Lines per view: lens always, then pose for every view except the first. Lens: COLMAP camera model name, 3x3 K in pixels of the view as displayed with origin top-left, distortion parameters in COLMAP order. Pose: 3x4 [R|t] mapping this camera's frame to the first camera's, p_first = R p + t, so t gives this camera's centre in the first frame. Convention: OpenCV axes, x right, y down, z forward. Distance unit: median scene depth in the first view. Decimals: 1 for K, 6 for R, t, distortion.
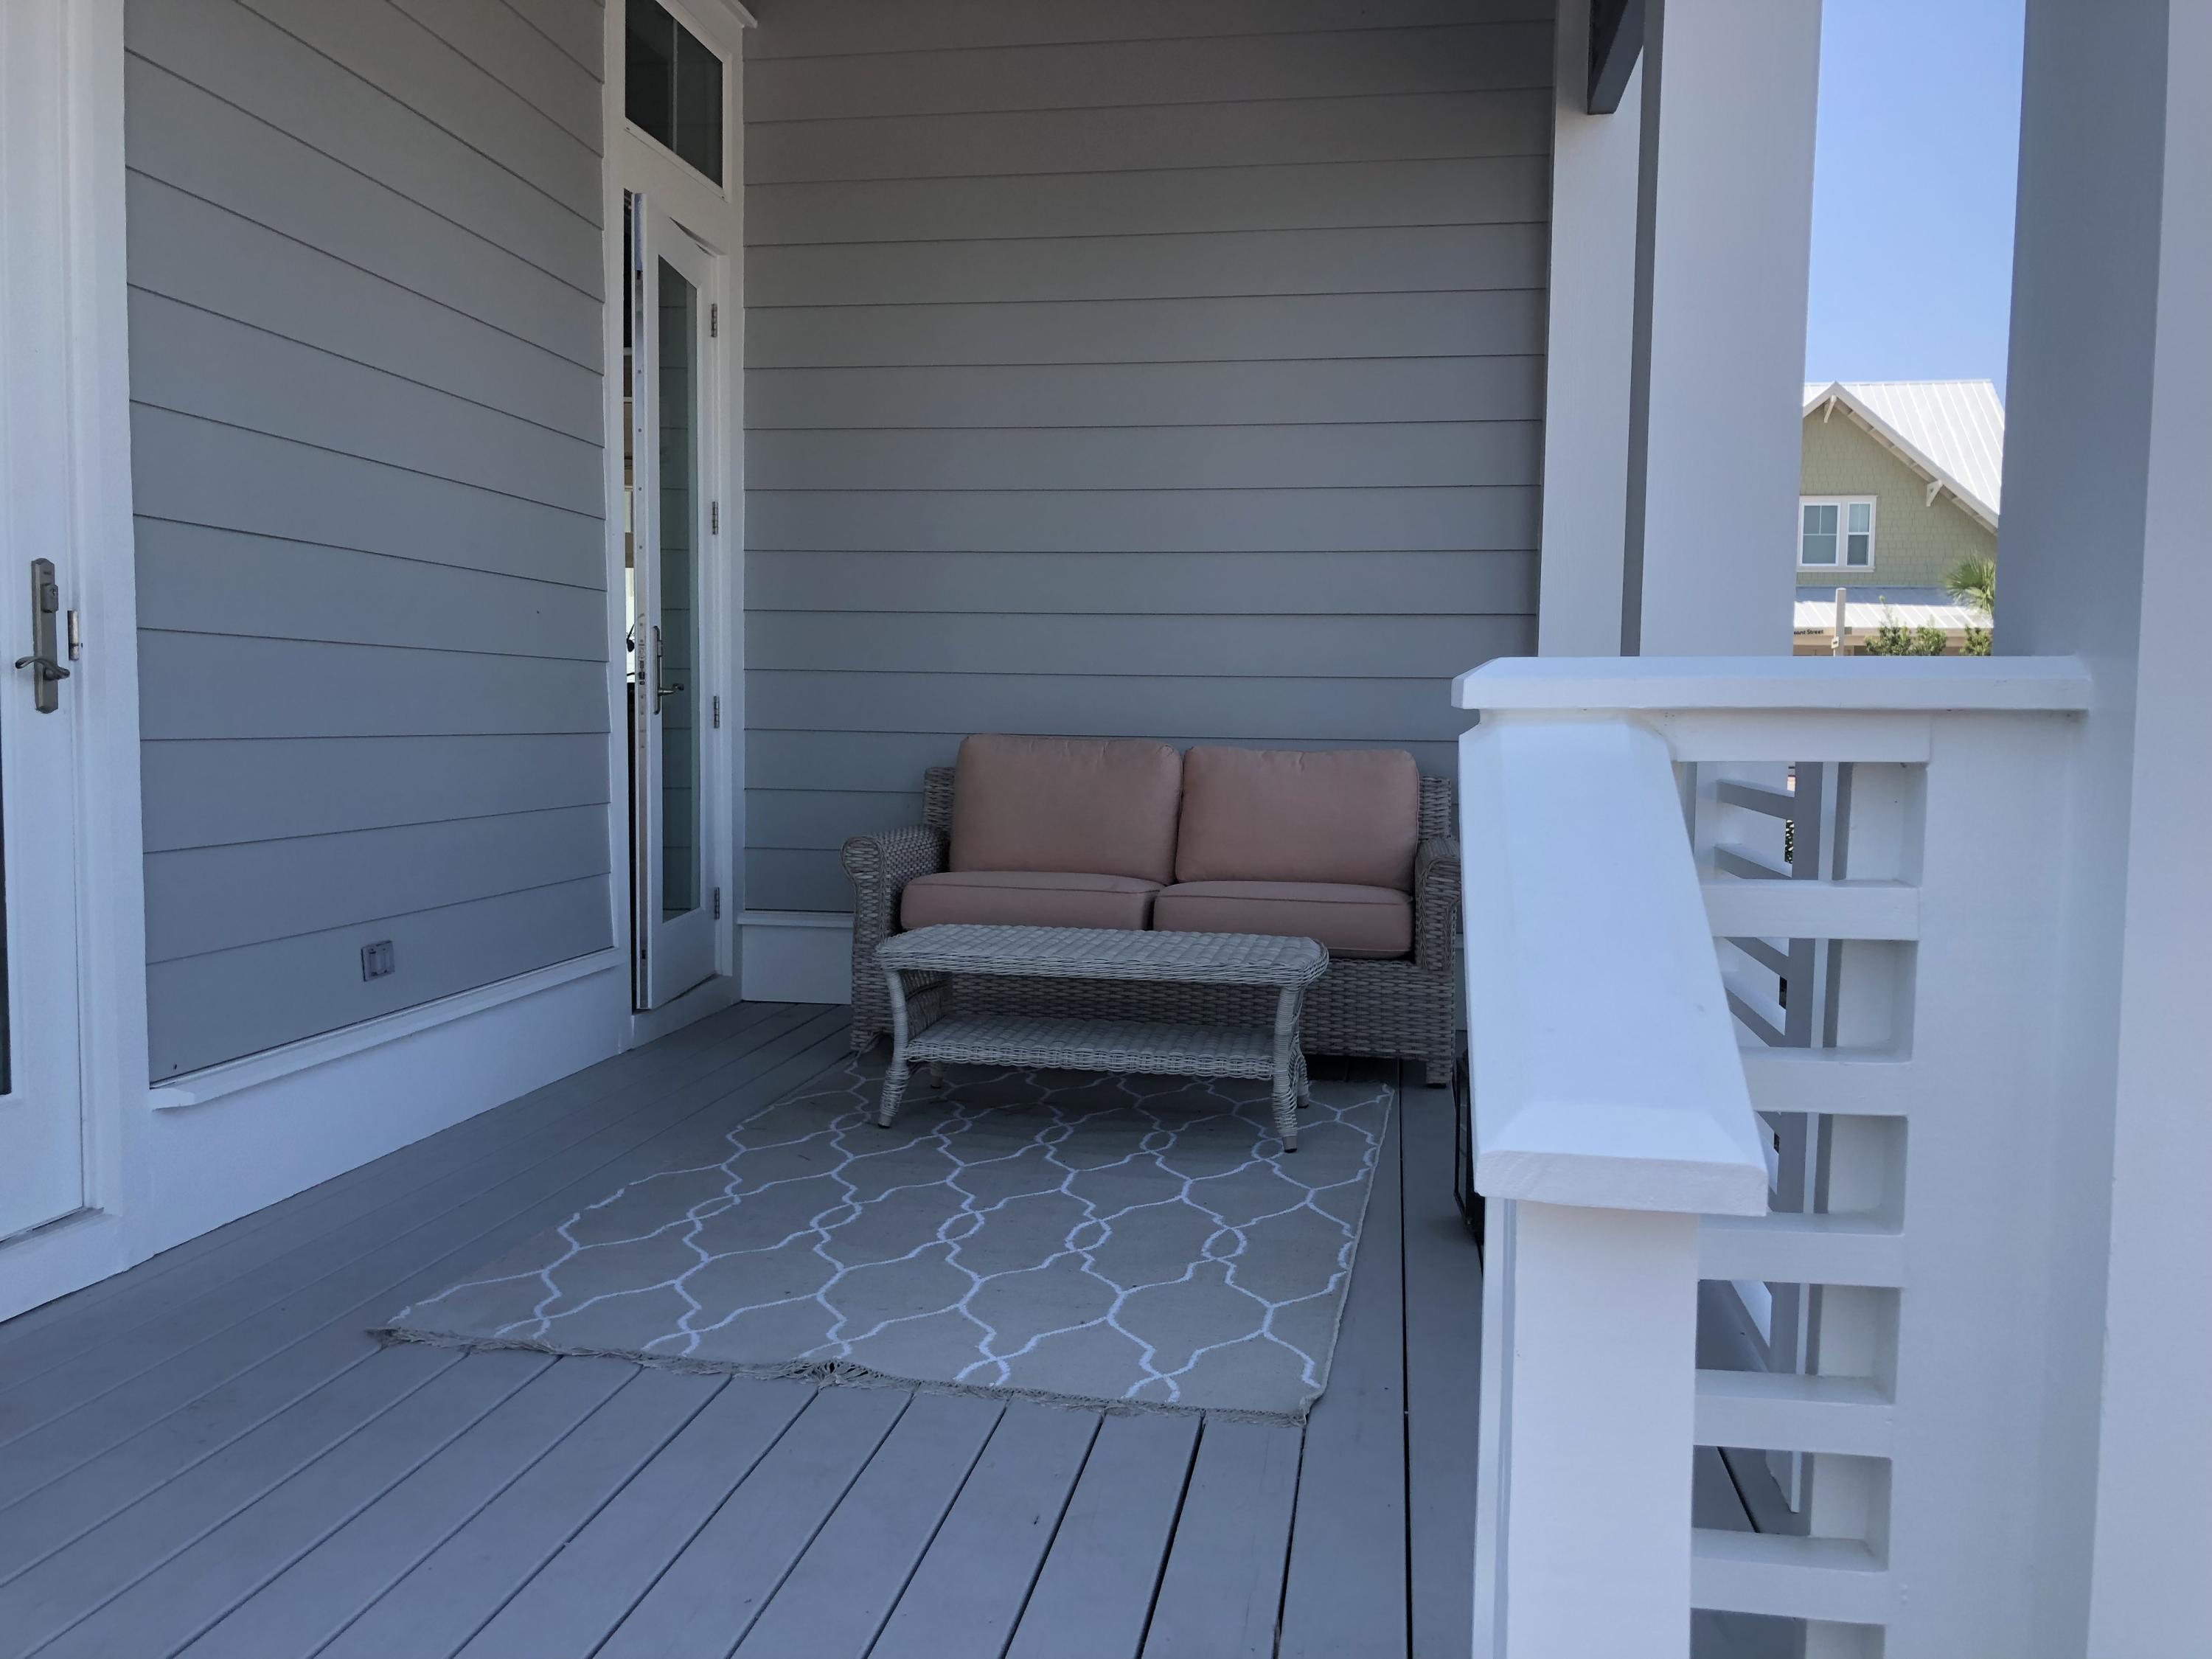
lens RADIAL K [[1823.9, 0, 1104.9], [0, 1823.9, 824.4], [0, 0, 1]] dist [0.040453, -0.042899]
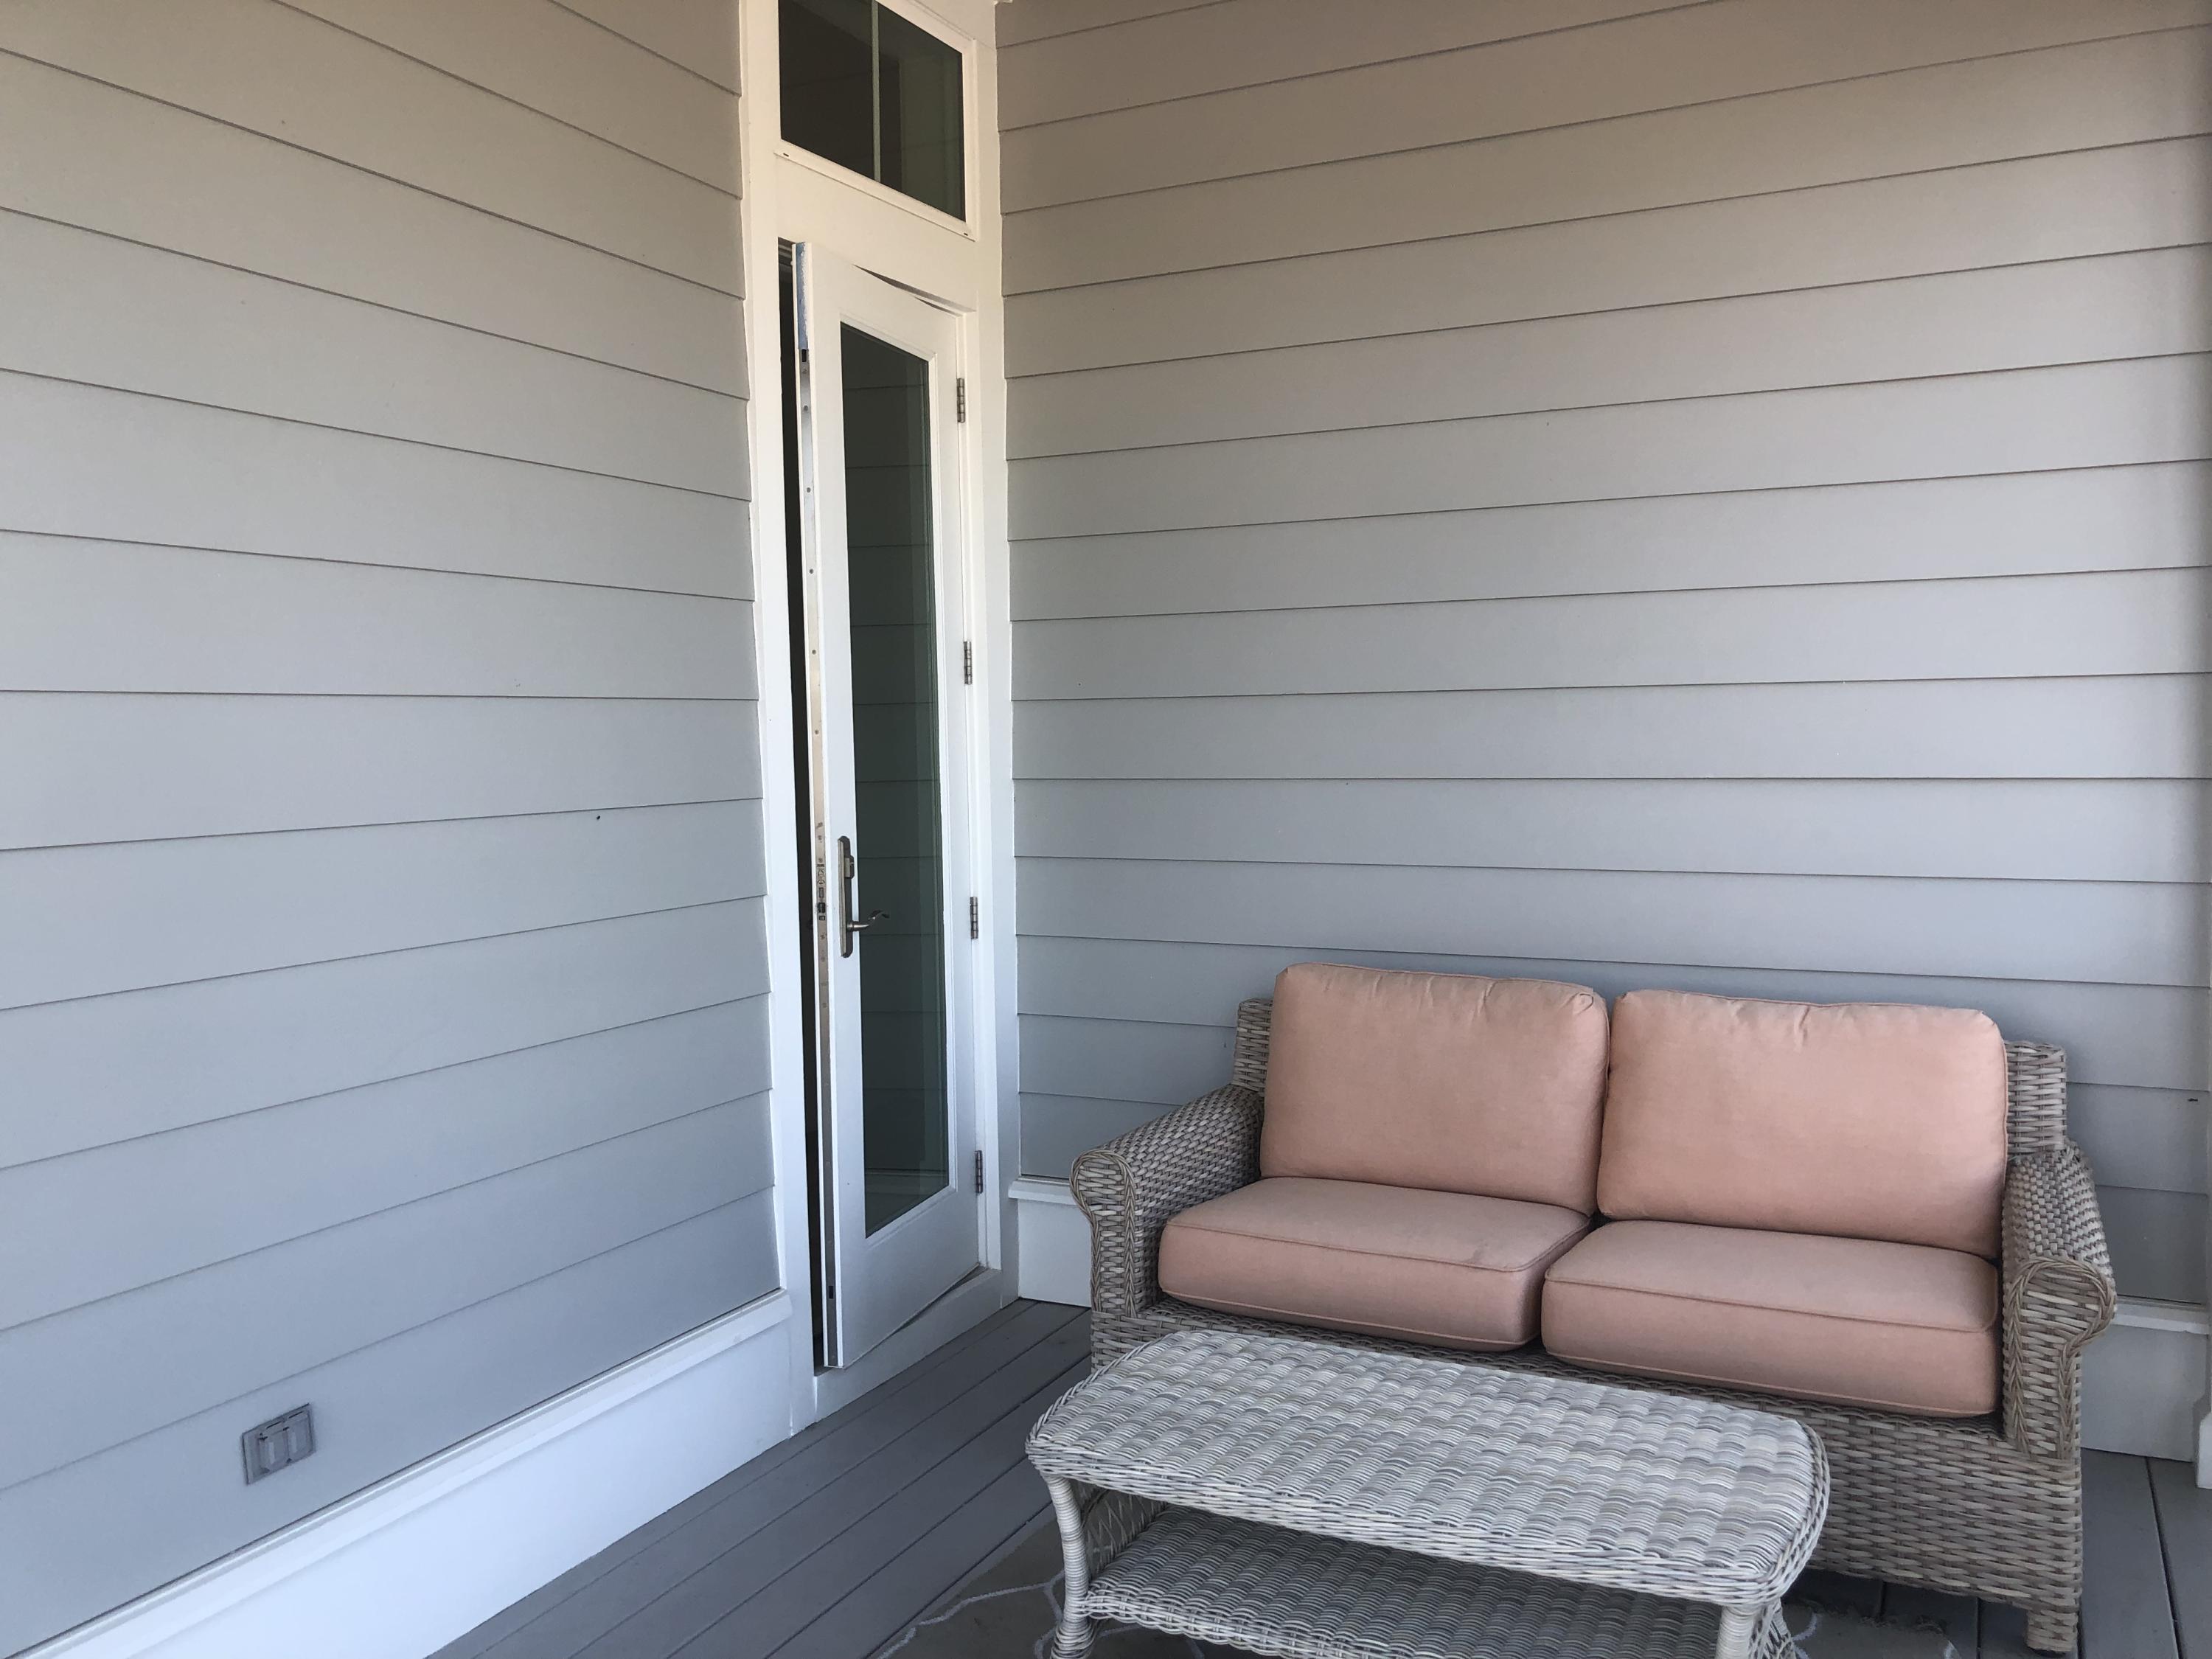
lens RADIAL K [[1823.9, 0, 1110.0], [0, 1823.9, 841.0], [0, 0, 1]] dist [0.040453, -0.042899]
pose [[0.959170, -0.011288, -0.282604, 0.060713], [0.010991, 0.999936, -0.002636, -0.103567], [0.282616, -0.000578, 0.959233, 0.336467]]
